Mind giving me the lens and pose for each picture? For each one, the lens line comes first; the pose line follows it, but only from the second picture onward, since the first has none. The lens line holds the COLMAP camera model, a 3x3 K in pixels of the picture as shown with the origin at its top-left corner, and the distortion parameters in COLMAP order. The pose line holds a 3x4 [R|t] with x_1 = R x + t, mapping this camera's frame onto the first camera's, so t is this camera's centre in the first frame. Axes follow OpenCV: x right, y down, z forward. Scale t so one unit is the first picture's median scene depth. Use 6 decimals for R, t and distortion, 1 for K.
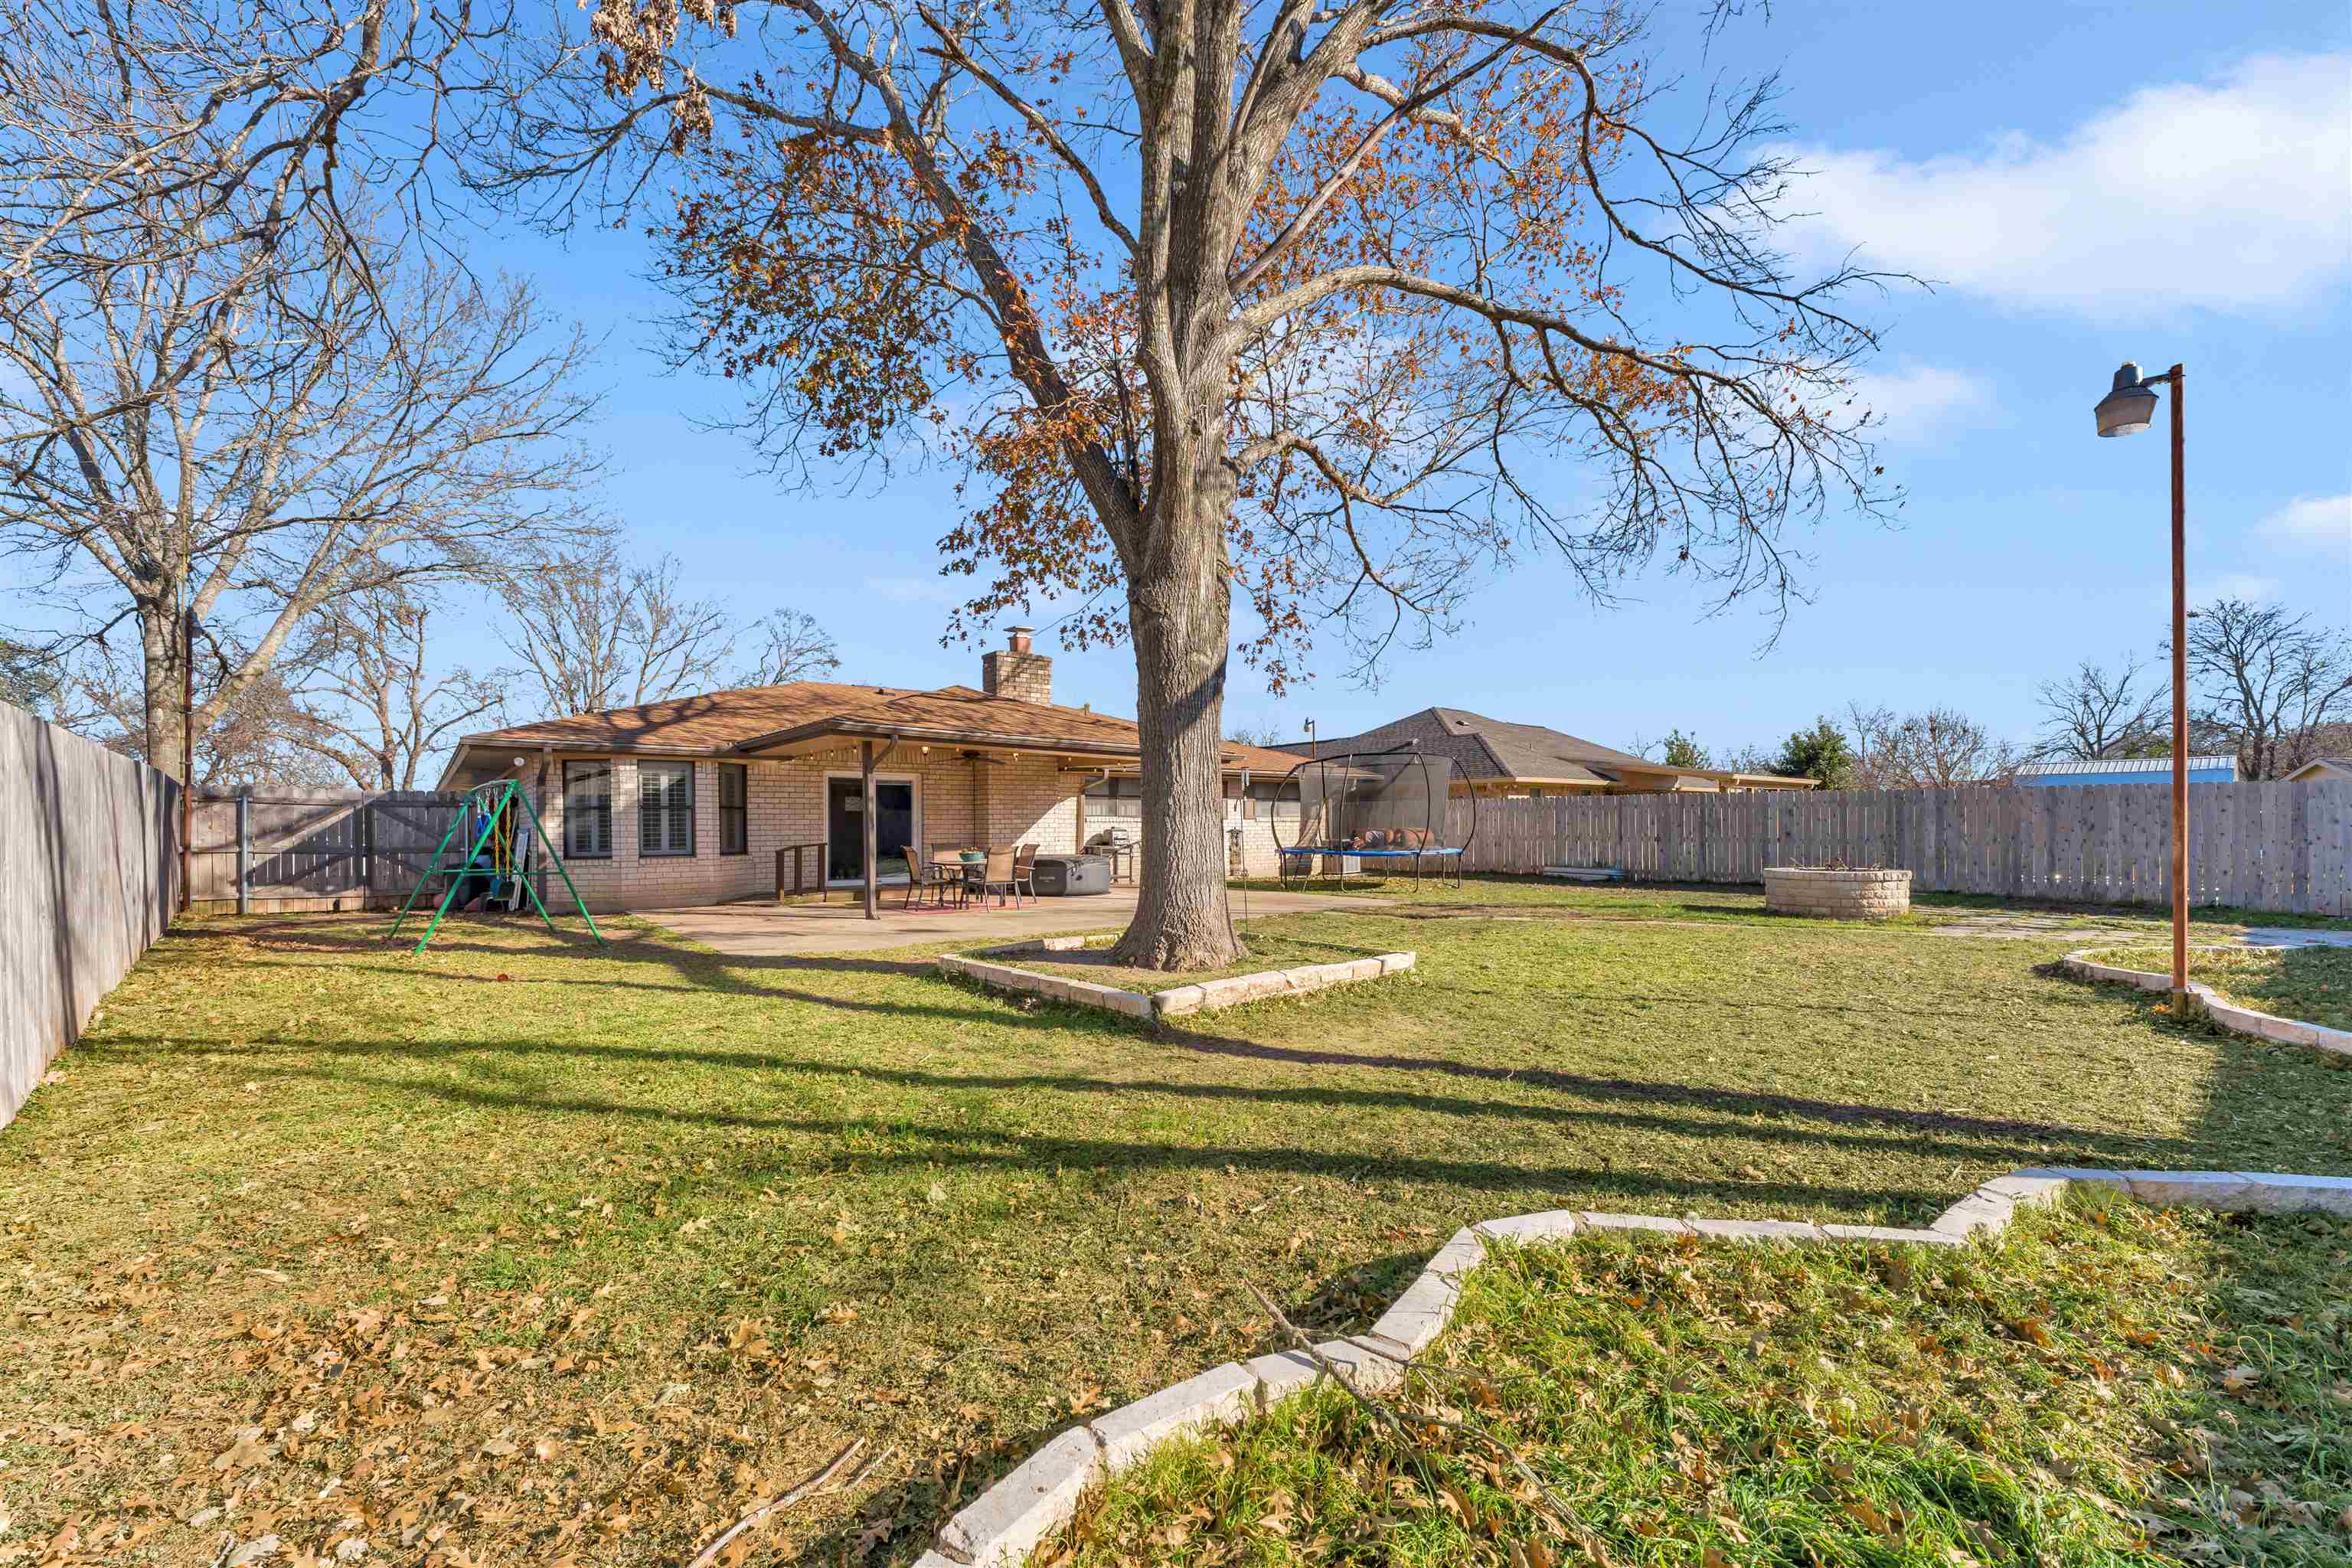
lens RADIAL K [[967.5, 0, 1161.9], [0, 967.5, 820.8], [0, 0, 1]] dist [-0.000563, 0.000009]
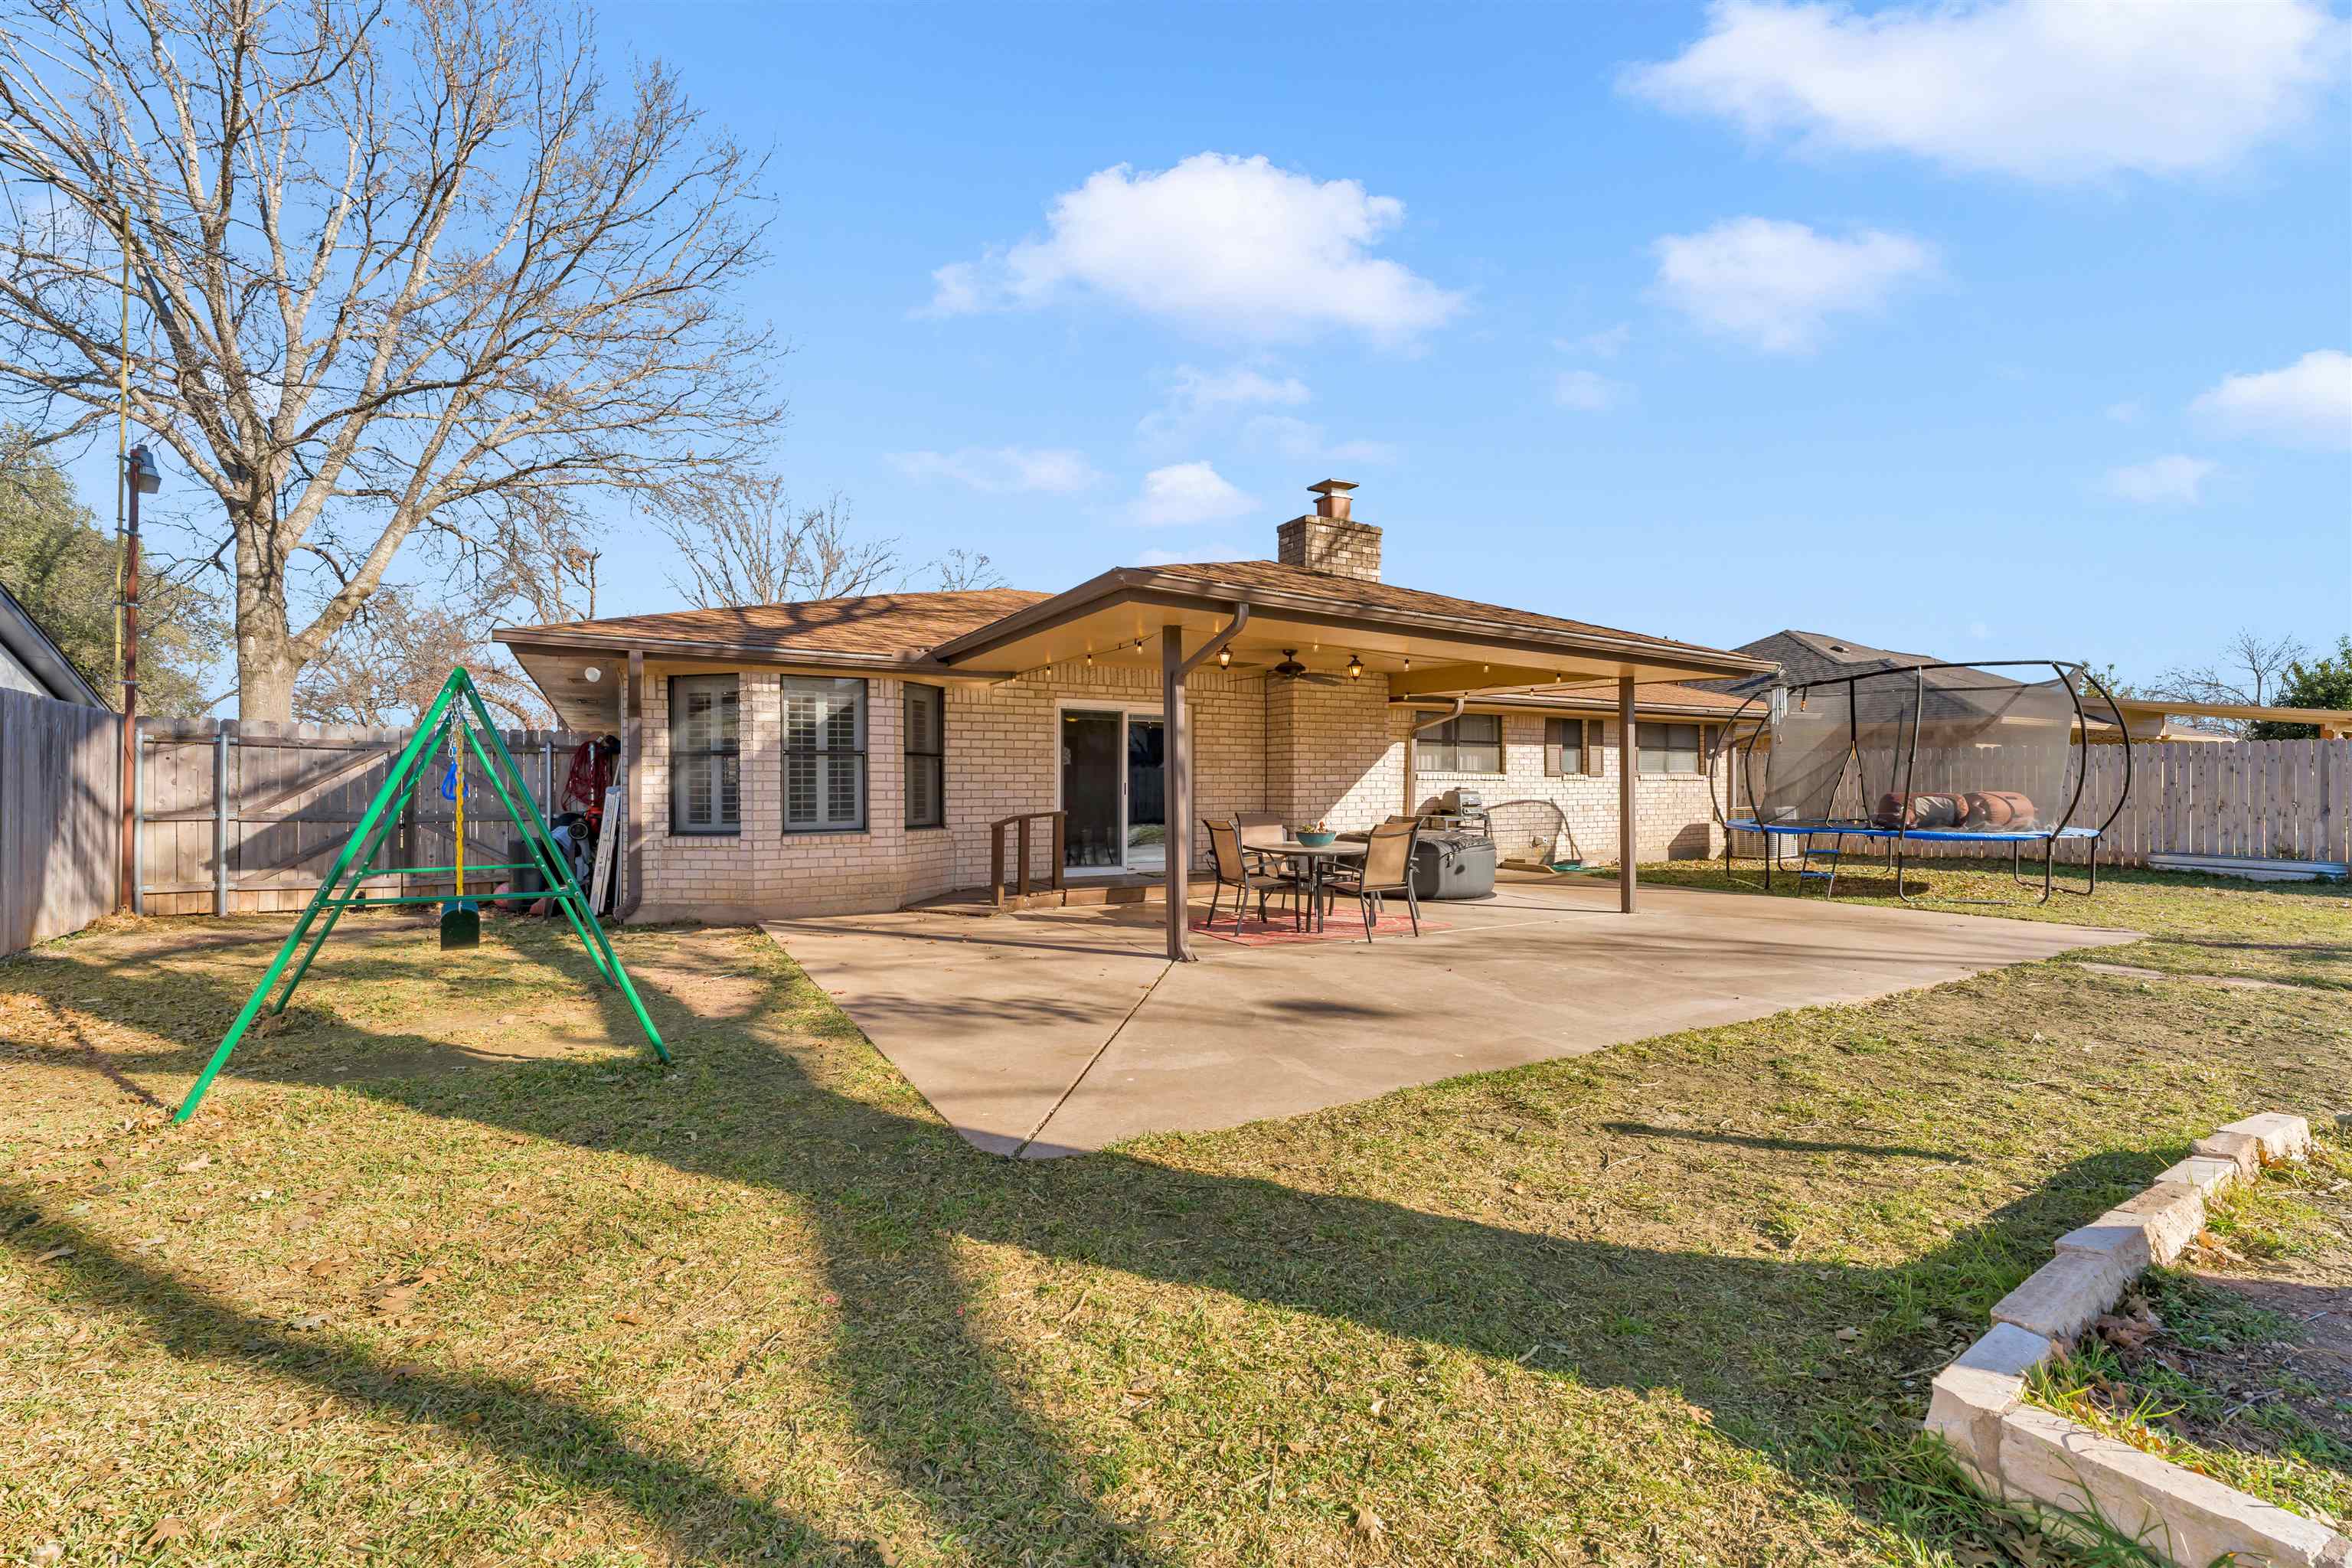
lens RADIAL K [[1015.6, 0, 1176.7], [0, 1015.6, 779.4], [0, 0, 1]] dist [0.000103, -0.000078]
pose [[0.988538, 0.004264, -0.150915, -0.185128], [-0.004314, 0.999991, 0.000001, 0.002380], [0.150914, 0.000650, 0.988547, 0.378669]]
